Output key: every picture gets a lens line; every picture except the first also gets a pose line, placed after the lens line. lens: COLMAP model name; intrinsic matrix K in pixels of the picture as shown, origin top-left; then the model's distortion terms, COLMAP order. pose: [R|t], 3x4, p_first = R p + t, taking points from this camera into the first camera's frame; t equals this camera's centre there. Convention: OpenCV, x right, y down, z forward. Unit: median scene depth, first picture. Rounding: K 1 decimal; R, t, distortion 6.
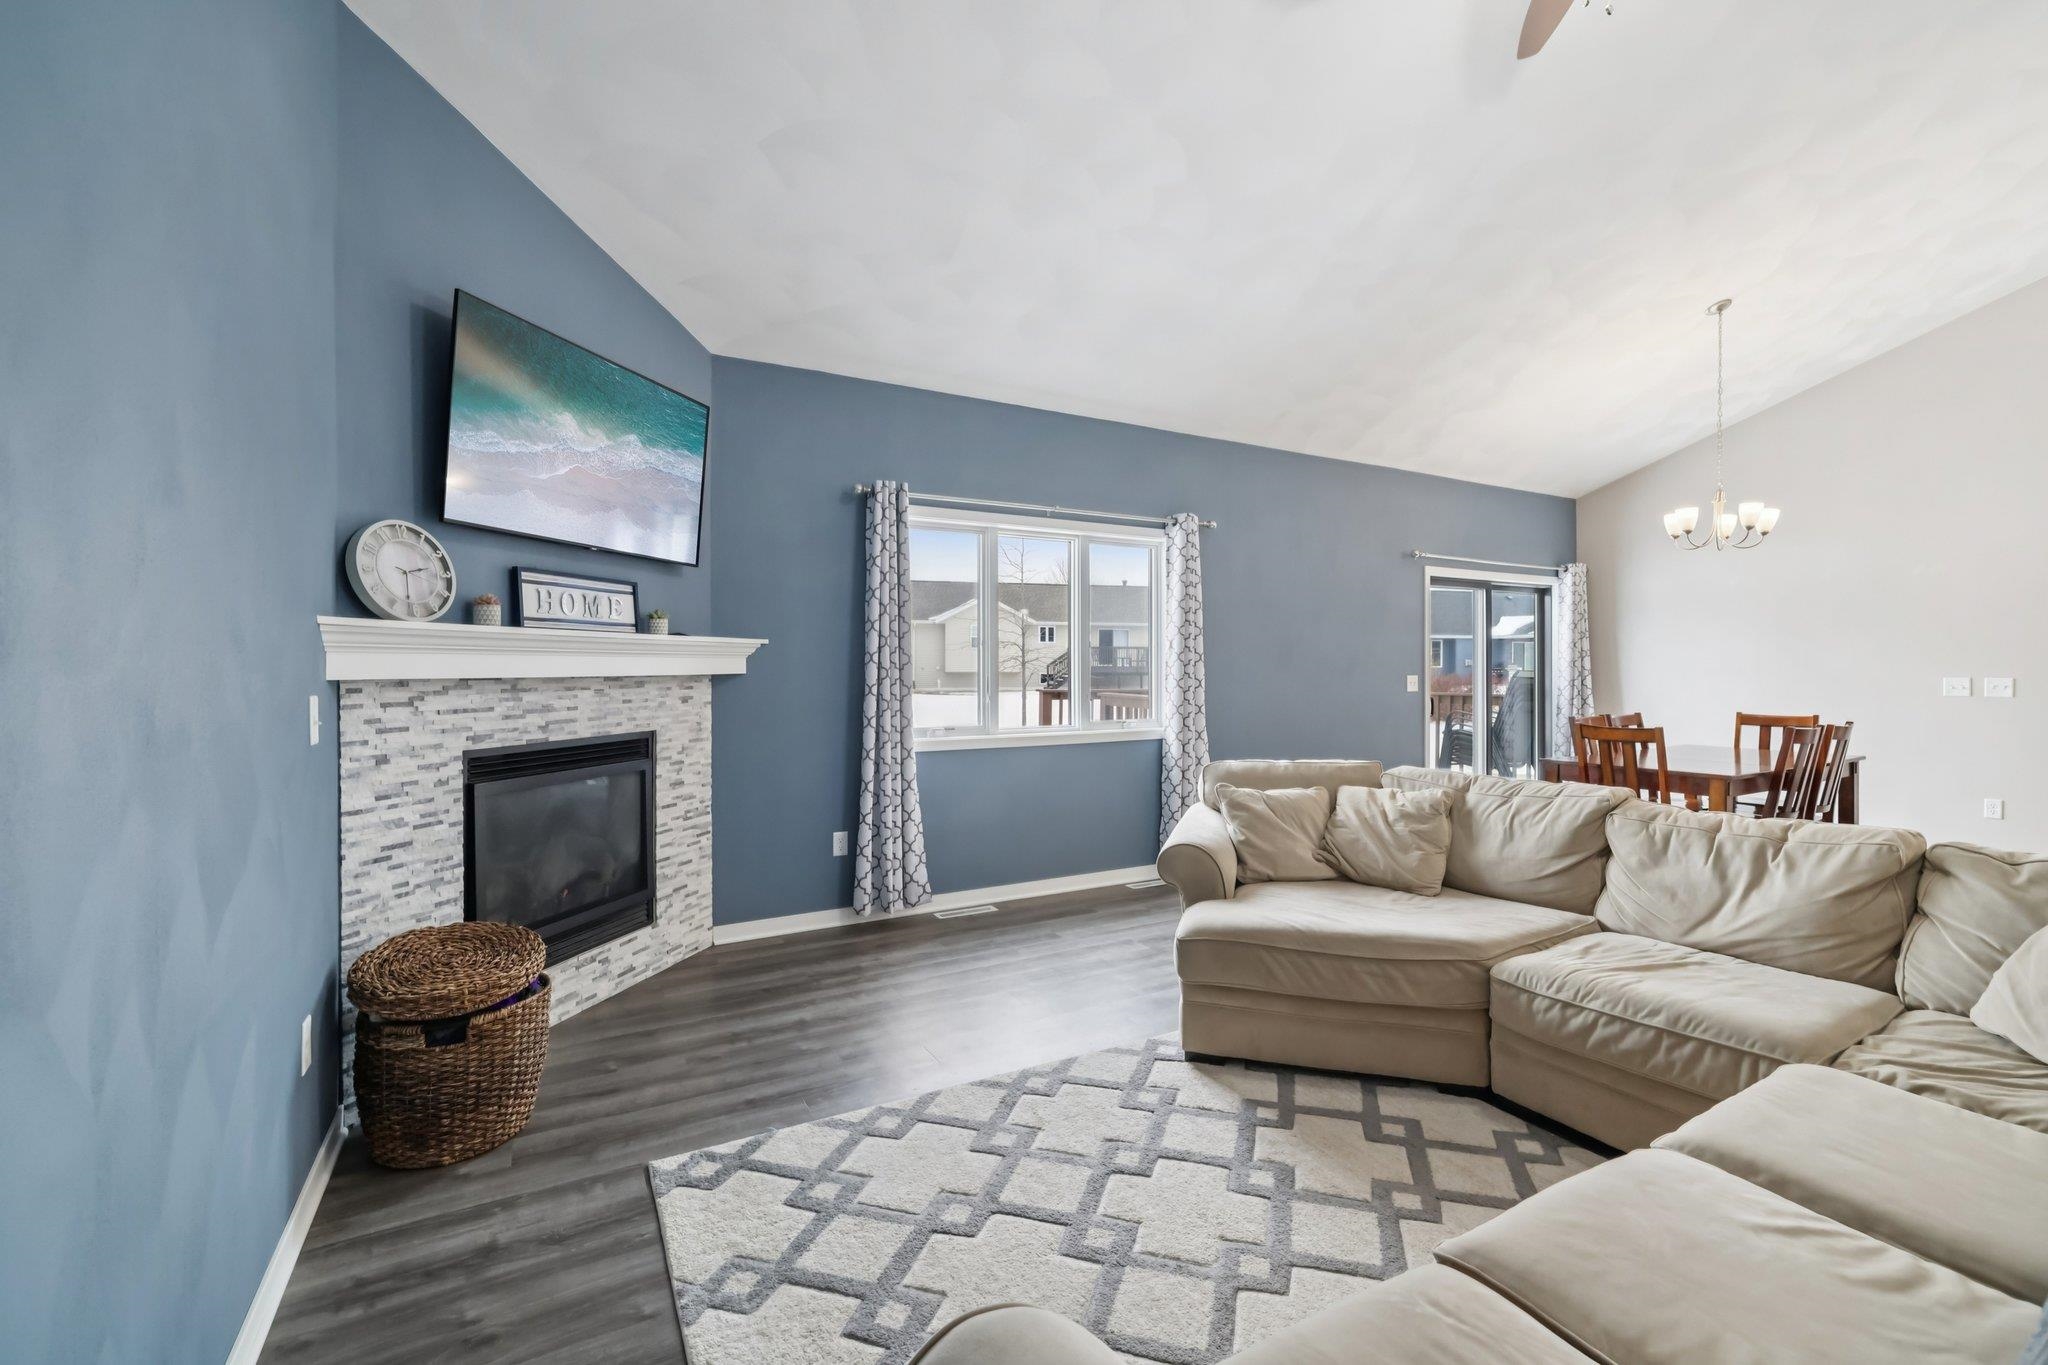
lens RADIAL K [[865.5, 0, 1019.7], [0, 865.5, 668.9], [0, 0, 1]] dist [0.000552, 0.000233]
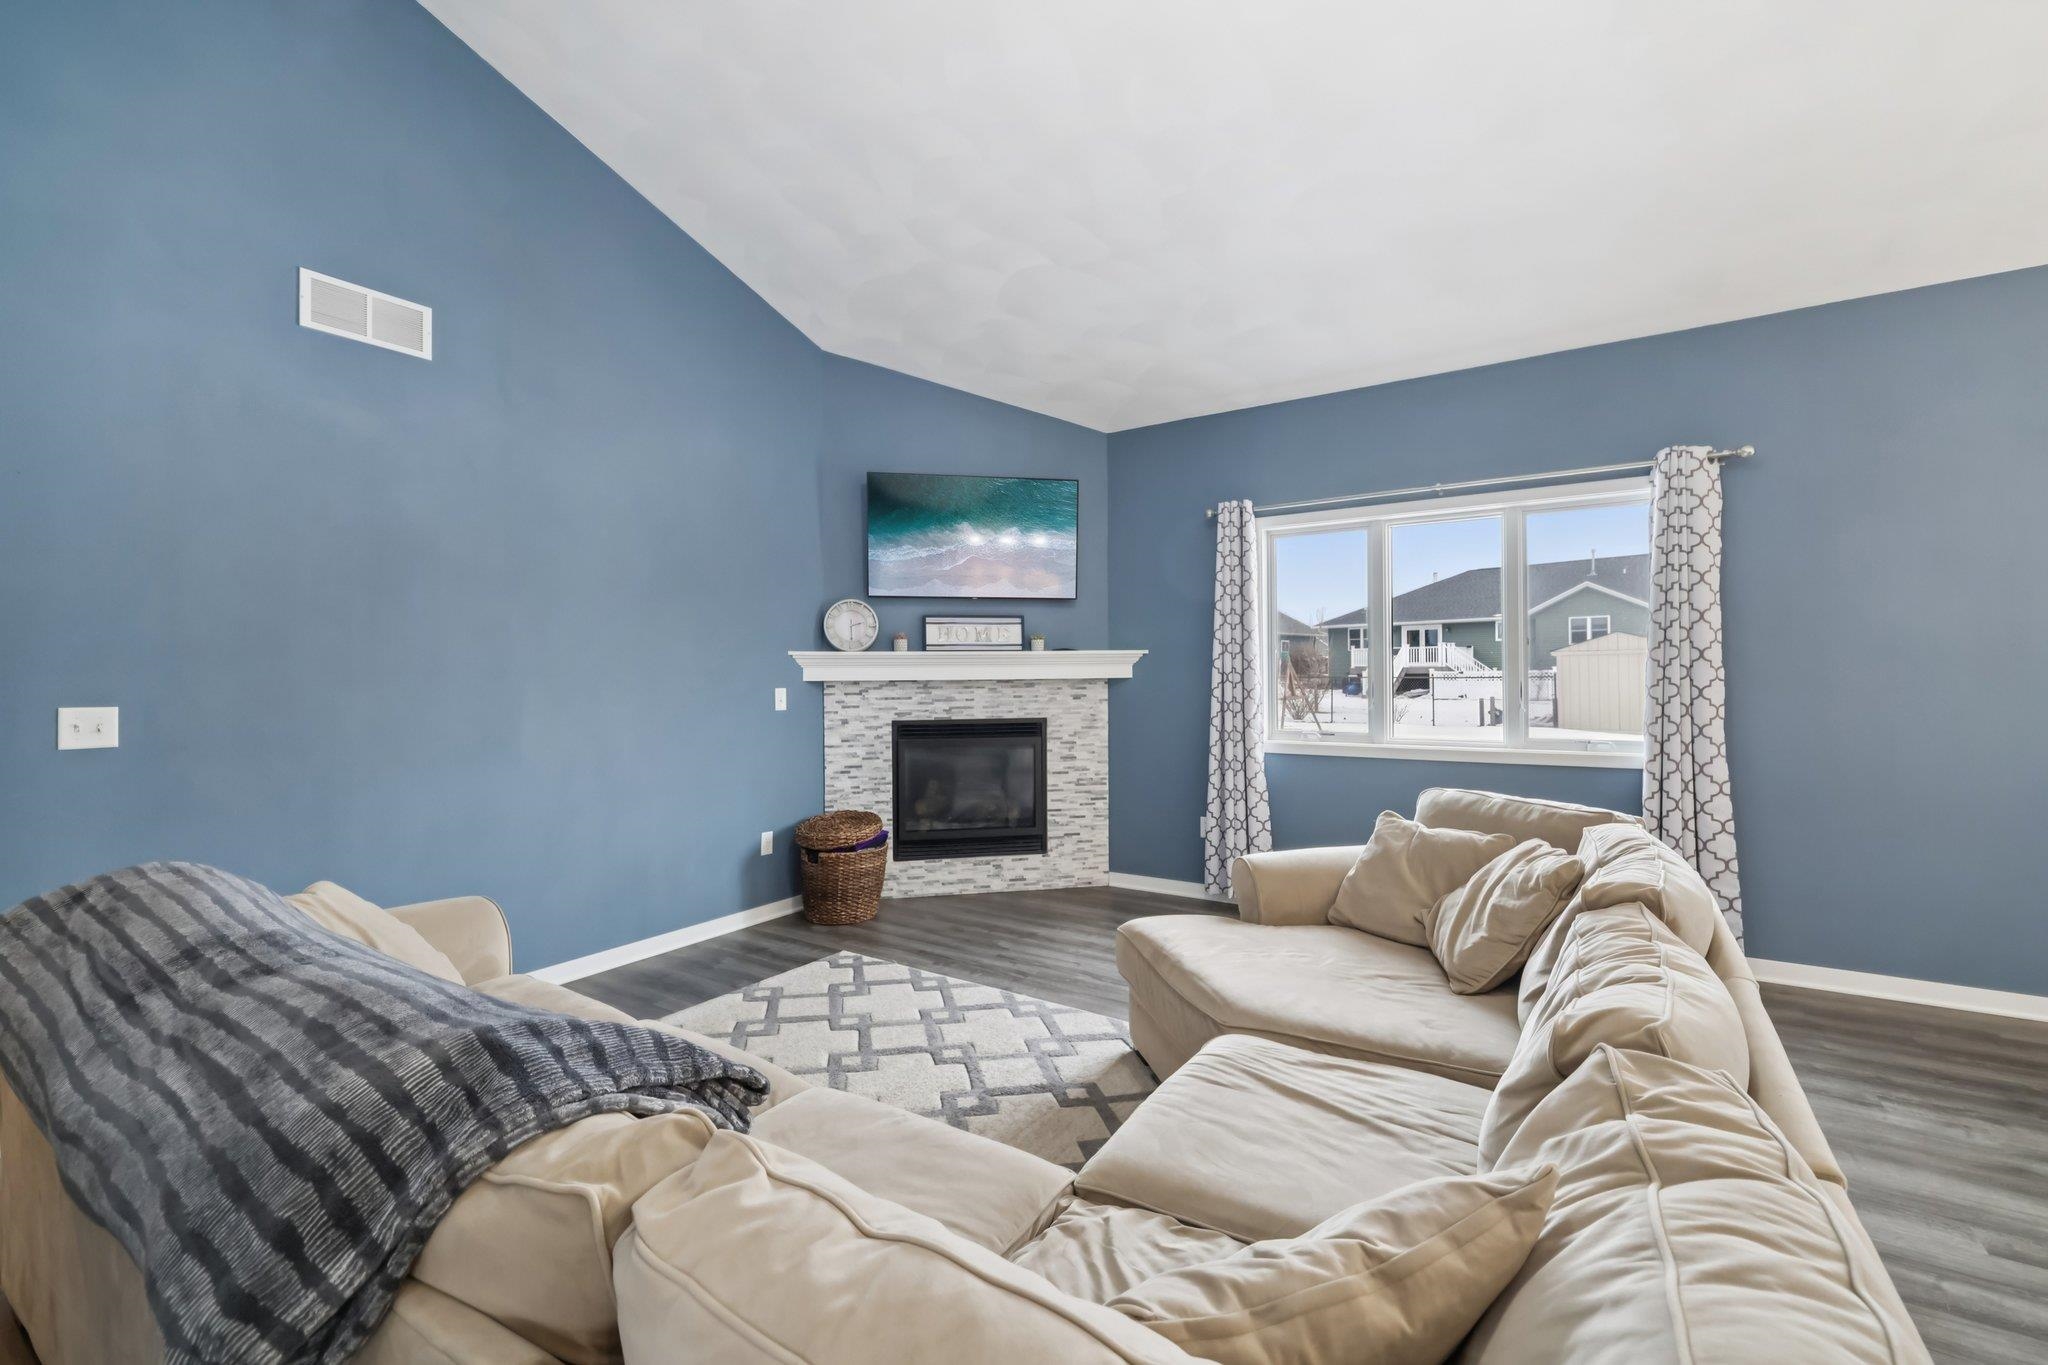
lens RADIAL K [[865.5, 0, 1020.0], [0, 865.5, 673.6], [0, 0, 1]] dist [0.000552, 0.000233]
pose [[0.459173, -0.003093, -0.888341, 0.920539], [0.005359, 0.999985, -0.000712, -0.000592], [0.888331, -0.004434, 0.459183, 0.347760]]
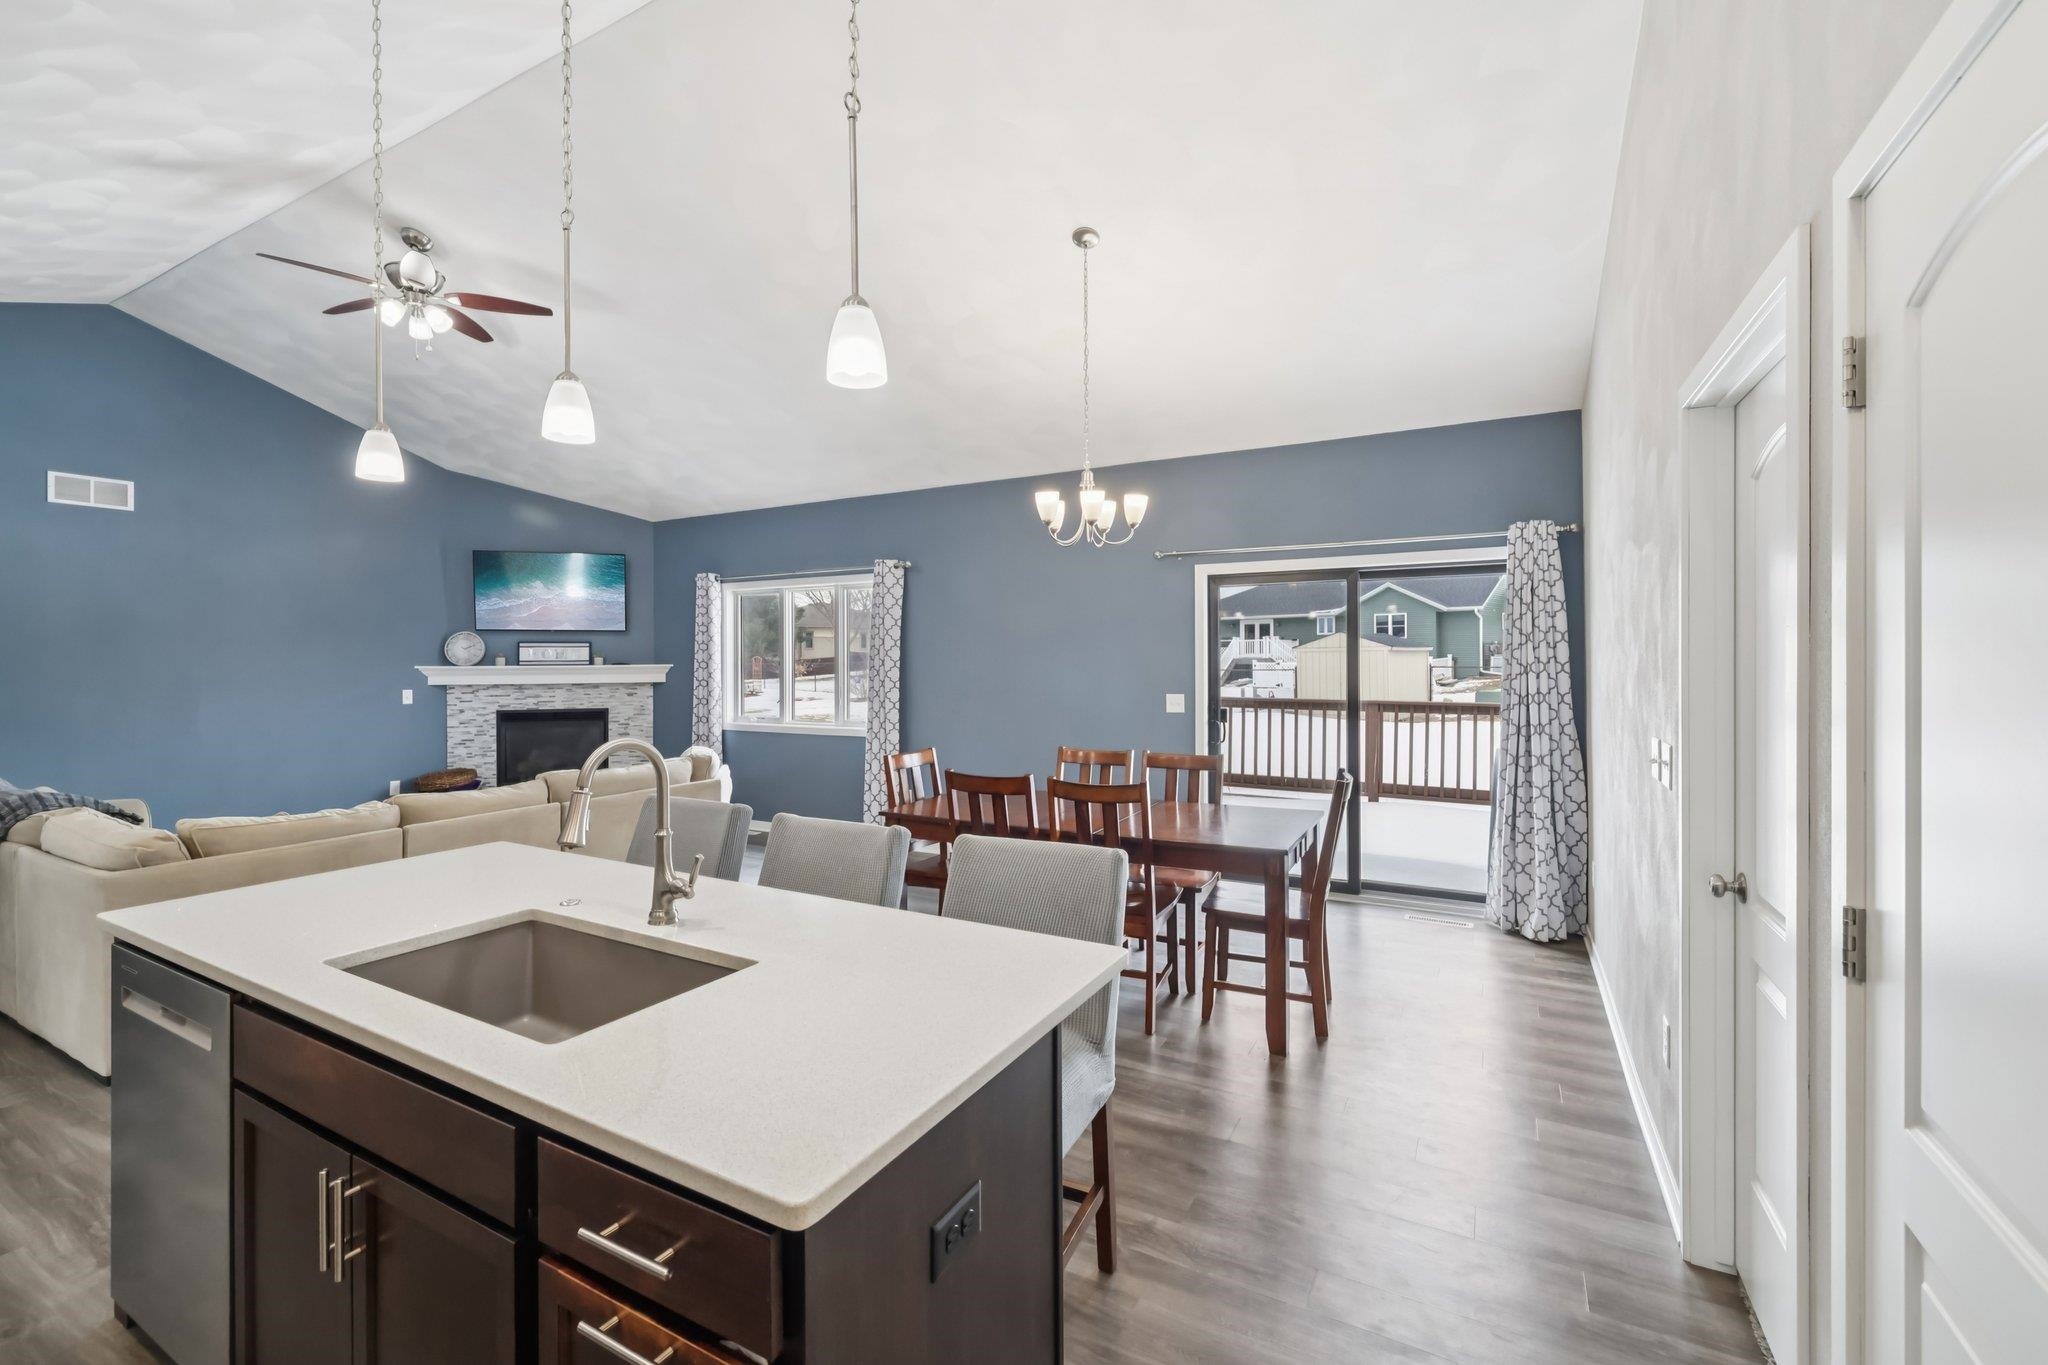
lens RADIAL K [[865.5, 0, 1012.7], [0, 865.5, 666.8], [0, 0, 1]] dist [0.000552, 0.000233]
pose [[0.525181, 0.005476, -0.850973, 2.208133], [0.002424, 0.999966, 0.007931, -0.053693], [0.850987, -0.006228, 0.525149, 0.810863]]
